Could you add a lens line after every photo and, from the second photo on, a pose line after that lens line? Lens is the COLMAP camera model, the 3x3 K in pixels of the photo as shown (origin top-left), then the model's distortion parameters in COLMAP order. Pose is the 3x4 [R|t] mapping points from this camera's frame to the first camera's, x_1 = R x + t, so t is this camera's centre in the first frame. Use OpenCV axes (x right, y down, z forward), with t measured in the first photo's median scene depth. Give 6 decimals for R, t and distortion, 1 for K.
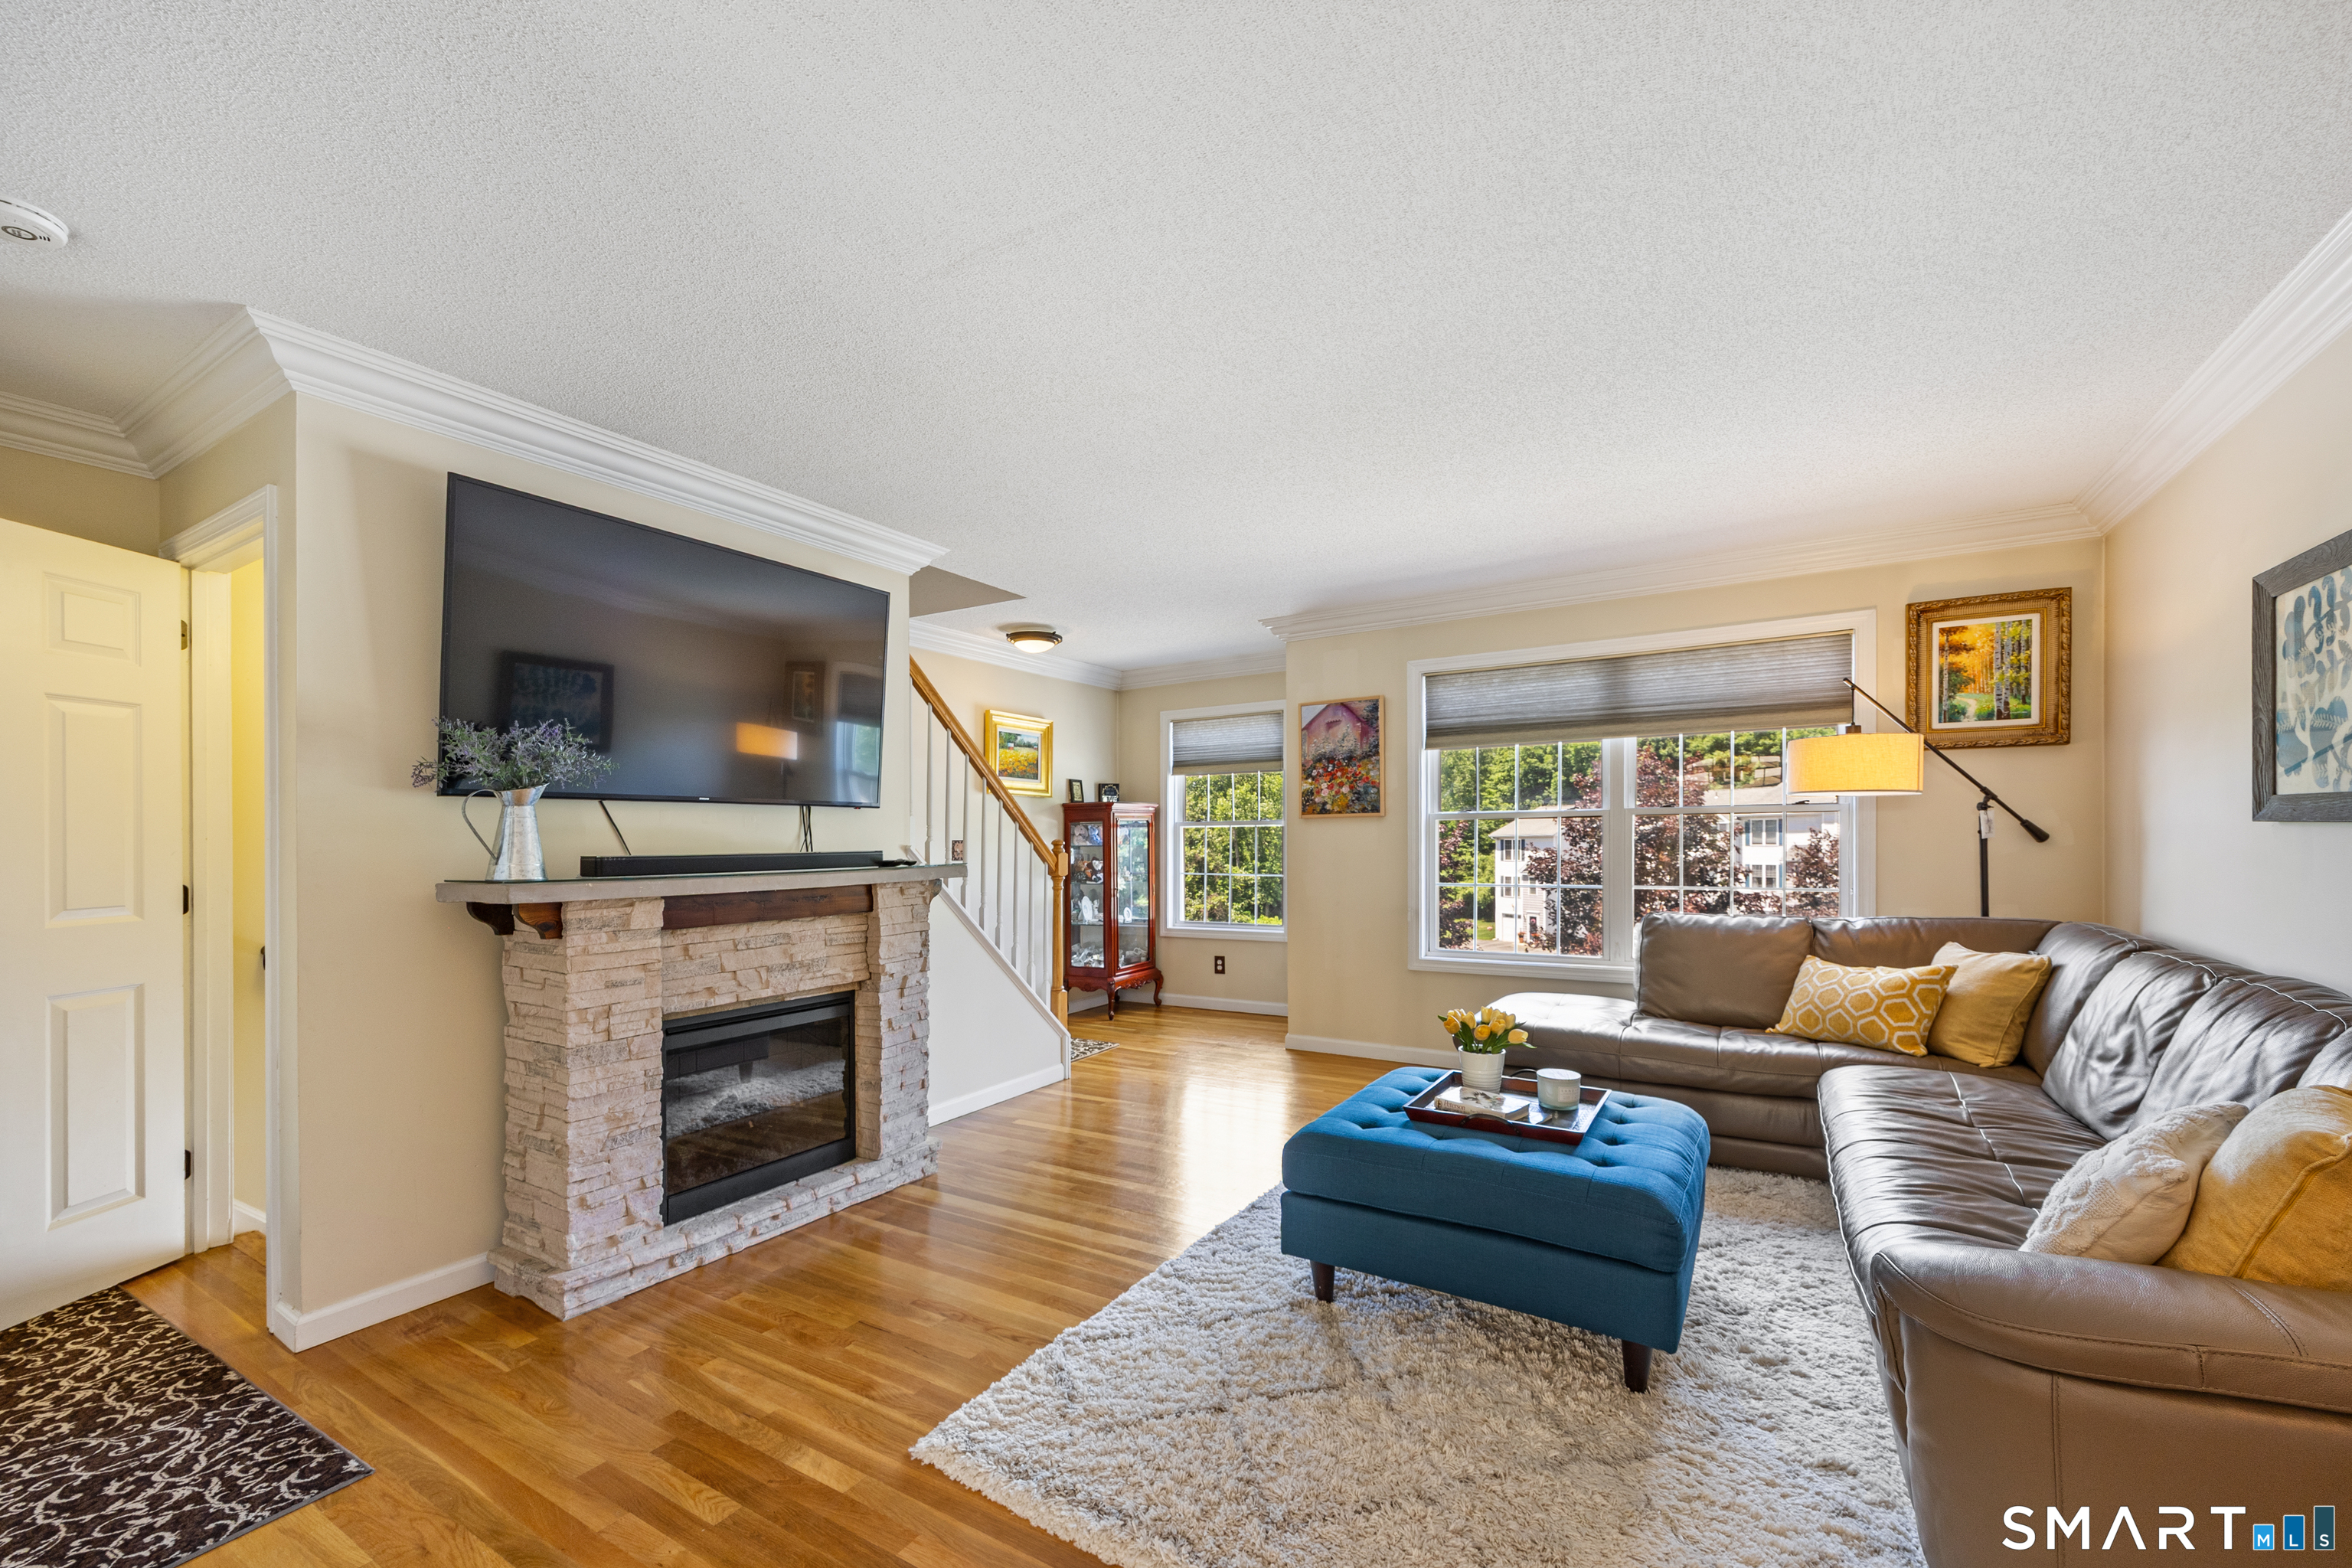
lens RADIAL K [[932.2, 0, 1226.1], [0, 932.2, 851.8], [0, 0, 1]] dist [0.004979, 0.001200]
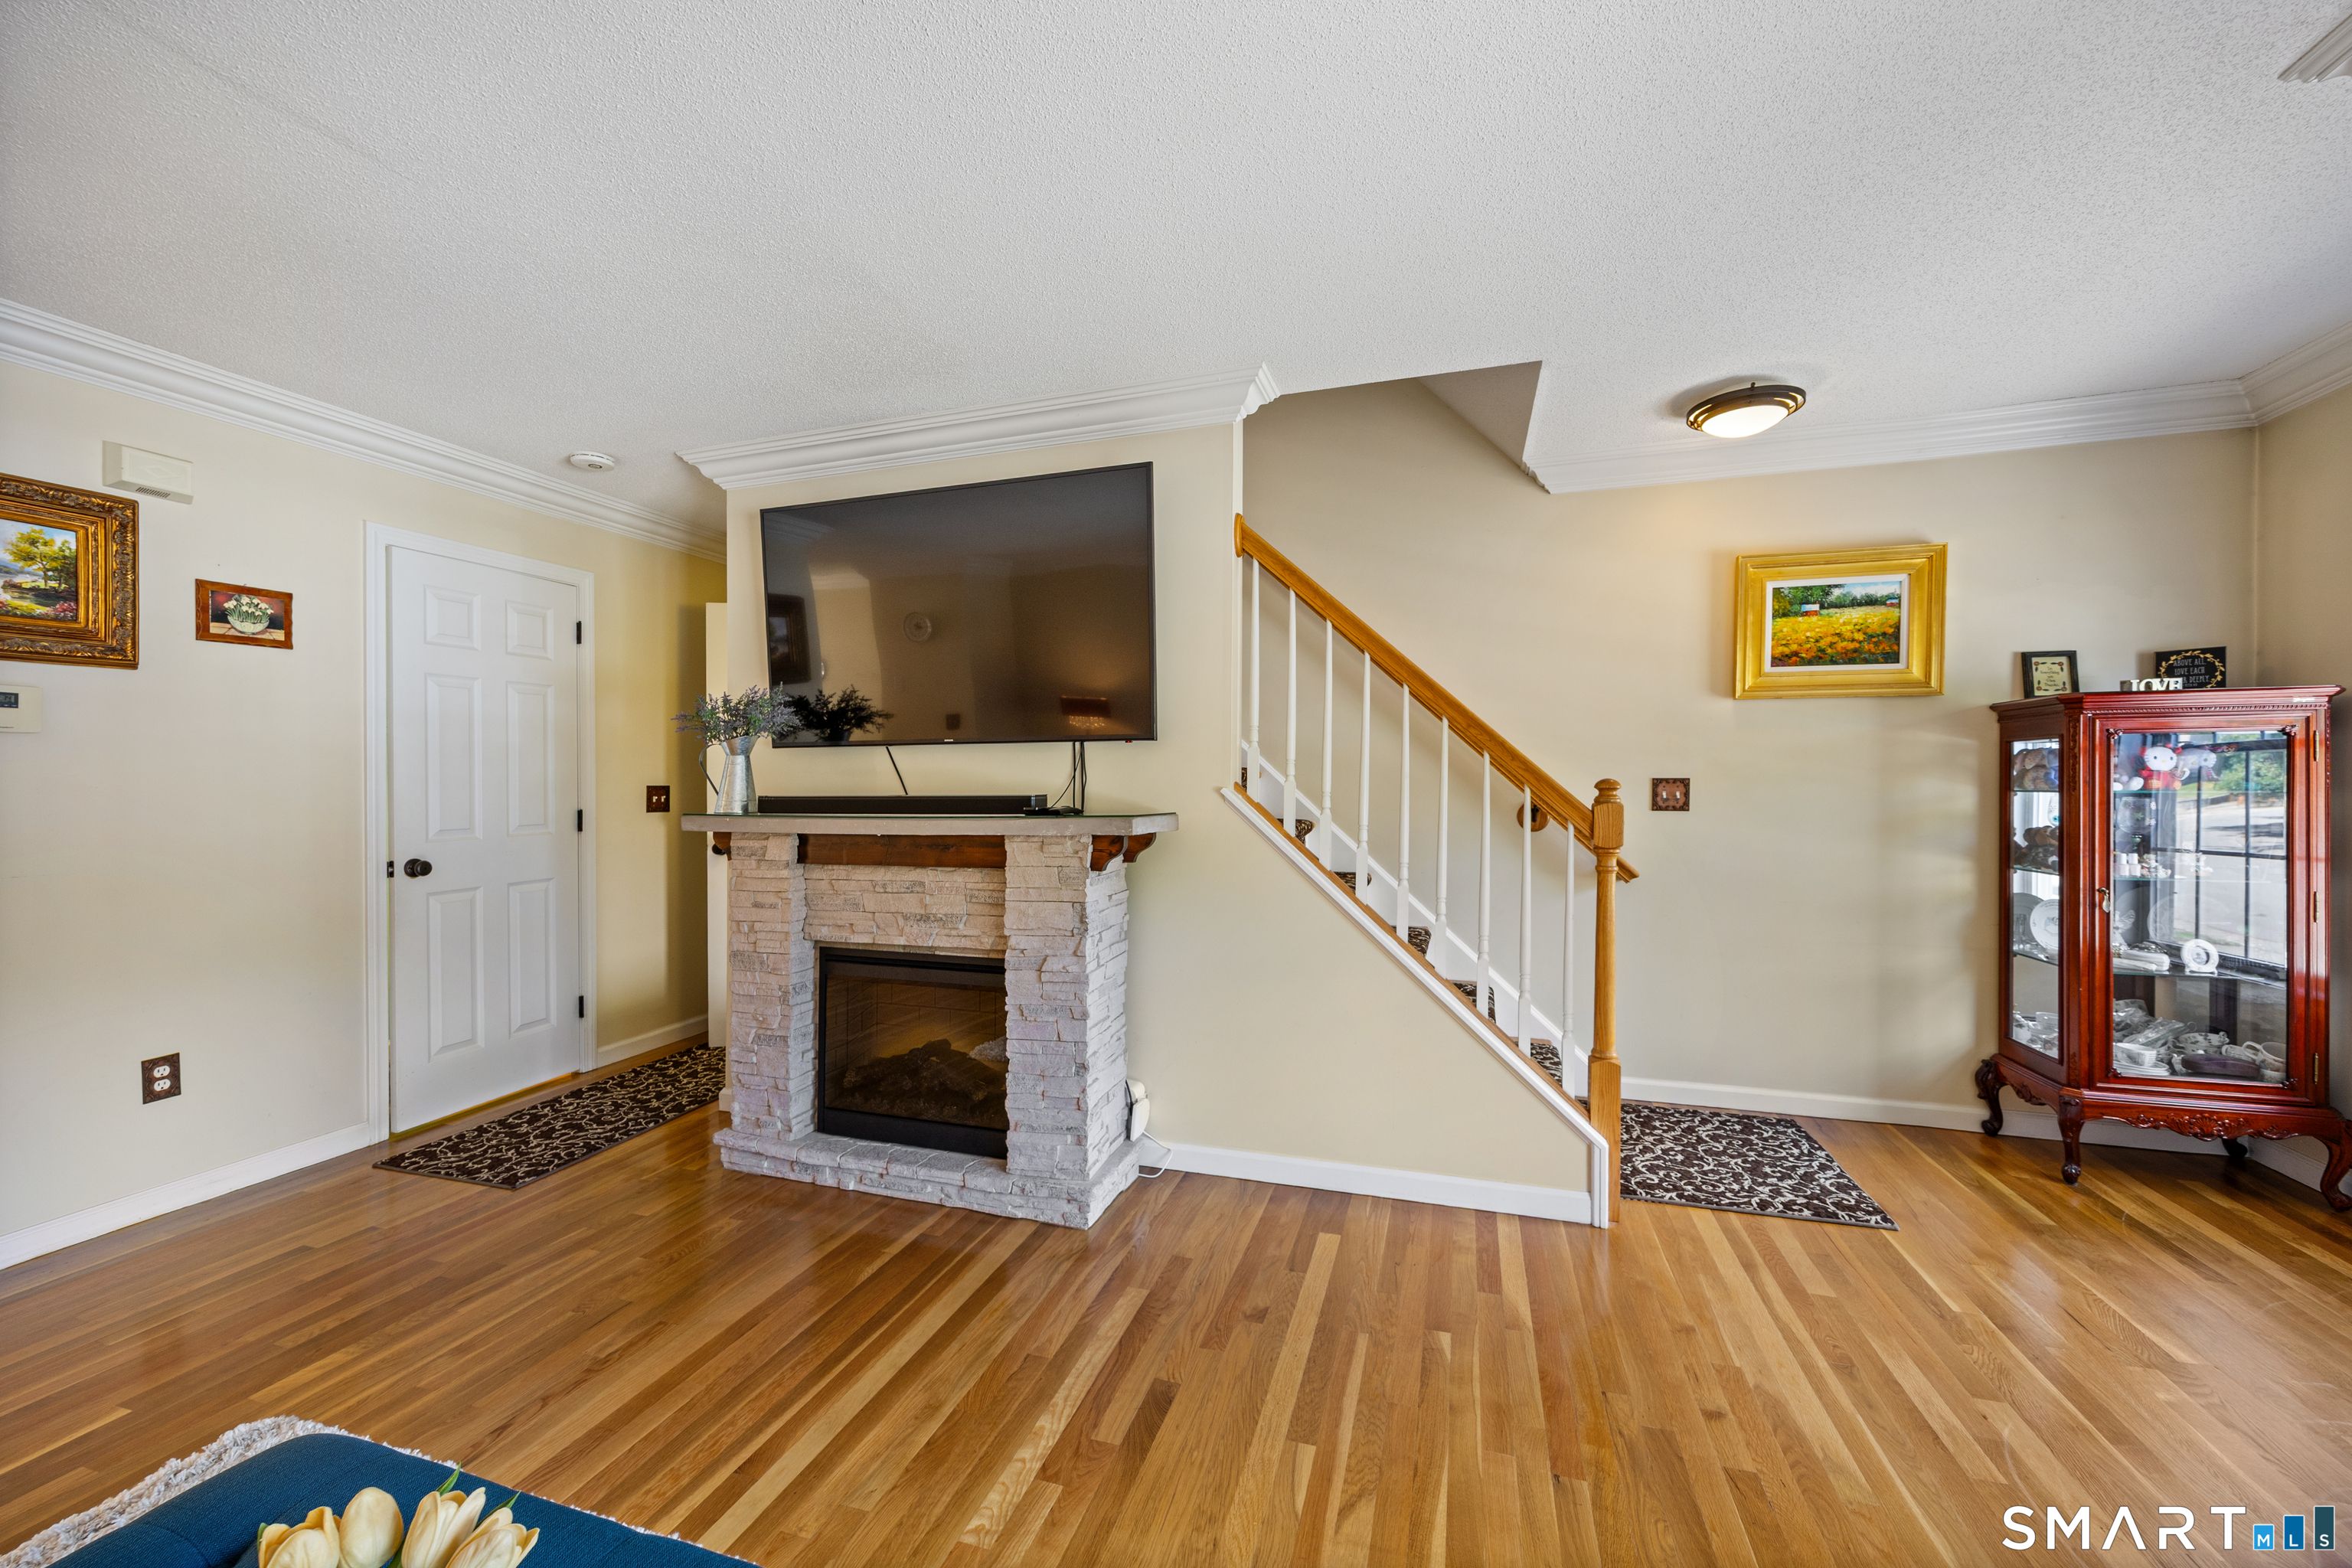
lens RADIAL K [[932.2, 0, 1154.1], [0, 932.2, 782.5], [0, 0, 1]] dist [0.004979, 0.001200]
pose [[0.200884, 0.011525, -0.979547, 0.490449], [-0.010529, 0.999898, 0.009605, -0.023595], [0.979558, 0.008384, 0.200985, 1.038364]]
